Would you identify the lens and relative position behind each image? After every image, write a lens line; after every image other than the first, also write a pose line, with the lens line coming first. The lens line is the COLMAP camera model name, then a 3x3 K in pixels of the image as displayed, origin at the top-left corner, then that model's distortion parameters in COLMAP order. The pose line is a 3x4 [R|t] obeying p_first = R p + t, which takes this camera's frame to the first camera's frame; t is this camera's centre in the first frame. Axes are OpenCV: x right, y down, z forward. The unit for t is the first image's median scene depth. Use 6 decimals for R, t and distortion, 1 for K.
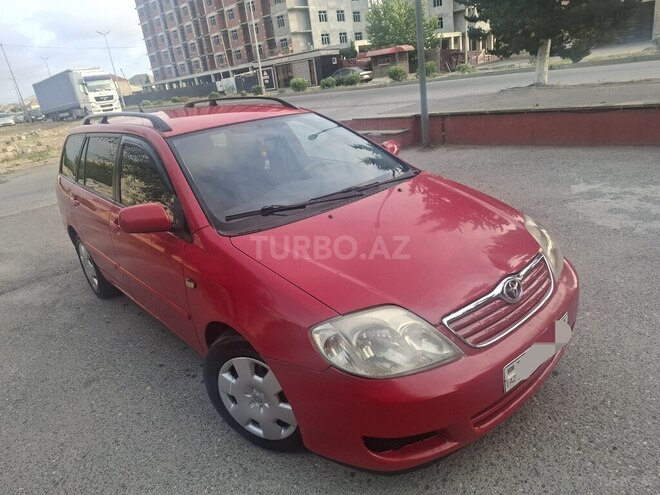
lens RADIAL K [[452.4, 0, 330.4], [0, 452.4, 244.2], [0, 0, 1]] dist [0.055779, -0.042185]
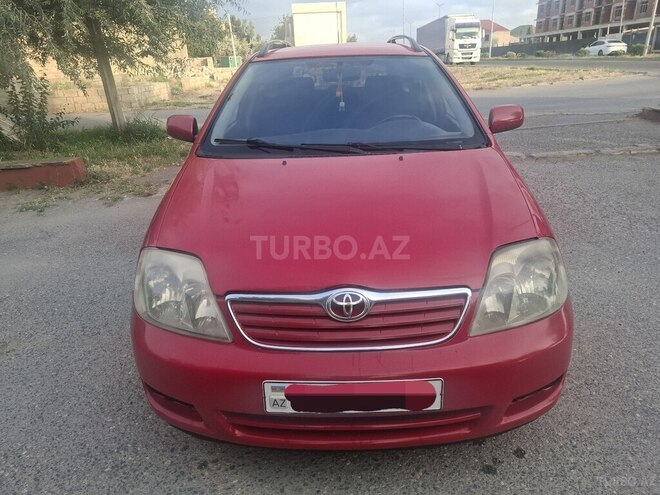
lens RADIAL K [[452.4, 0, 336.1], [0, 452.4, 242.3], [0, 0, 1]] dist [0.055779, -0.042185]
pose [[0.740699, 0.341814, -0.578385, 0.210468], [-0.290799, 0.939191, 0.182636, -0.034493], [0.605641, 0.032915, 0.795057, 0.107090]]
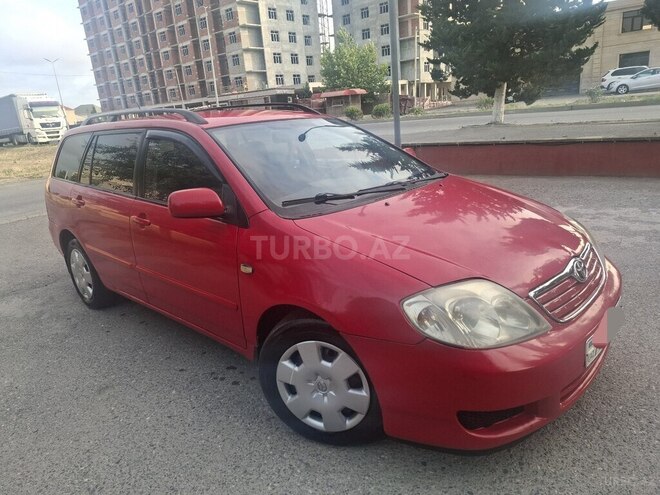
lens RADIAL K [[452.4, 0, 327.4], [0, 452.4, 242.4], [0, 0, 1]] dist [0.055779, -0.042185]
pose [[0.994294, 0.015034, 0.105609, -0.075357], [-0.006150, 0.996451, -0.083952, 0.034618], [-0.106496, 0.082824, 0.990858, 0.007738]]
